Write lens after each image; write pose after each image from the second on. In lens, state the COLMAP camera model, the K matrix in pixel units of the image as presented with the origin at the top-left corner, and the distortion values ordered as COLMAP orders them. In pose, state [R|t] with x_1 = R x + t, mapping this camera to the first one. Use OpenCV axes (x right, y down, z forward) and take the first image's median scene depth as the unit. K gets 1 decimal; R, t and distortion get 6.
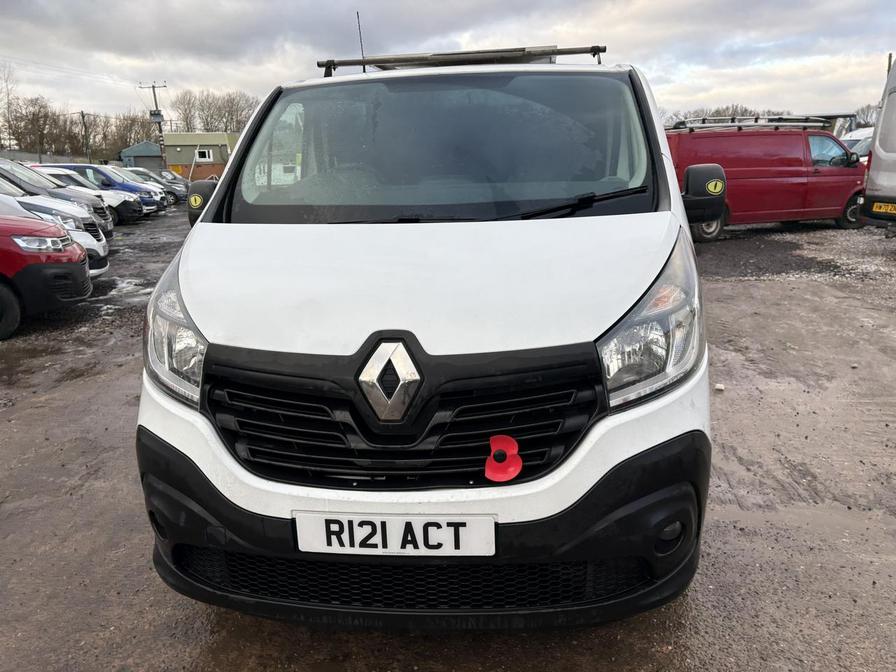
lens RADIAL K [[749.8, 0, 448.0], [0, 749.8, 336.0], [0, 0, 1]] dist [0.006923, 0.007171]
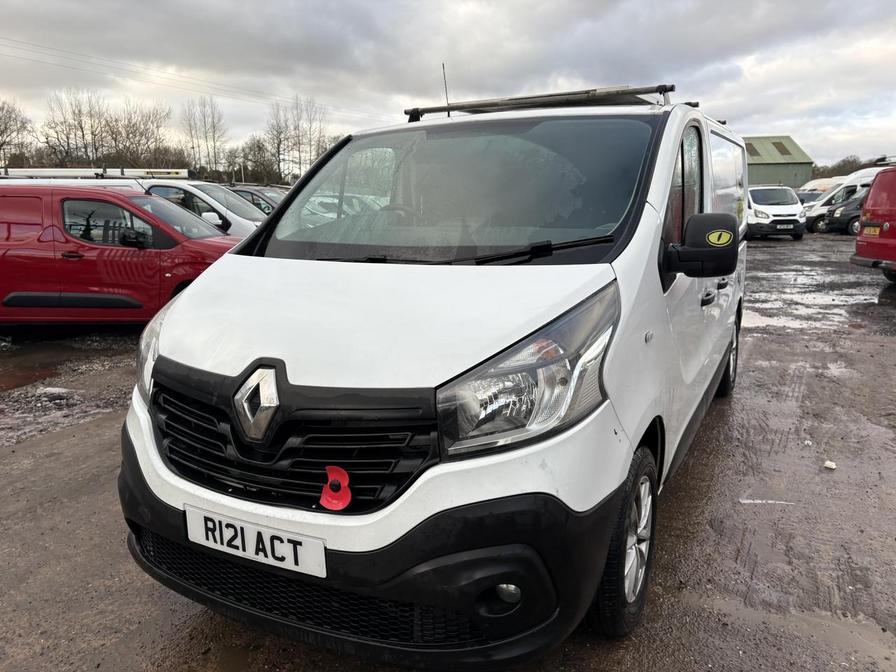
lens RADIAL K [[749.8, 0, 448.0], [0, 749.8, 336.0], [0, 0, 1]] dist [0.006923, 0.007171]
pose [[0.918866, 0.085024, -0.385300, 0.601252], [-0.098444, 0.995027, -0.015196, -0.050662], [0.382092, 0.051893, 0.922666, 0.064508]]
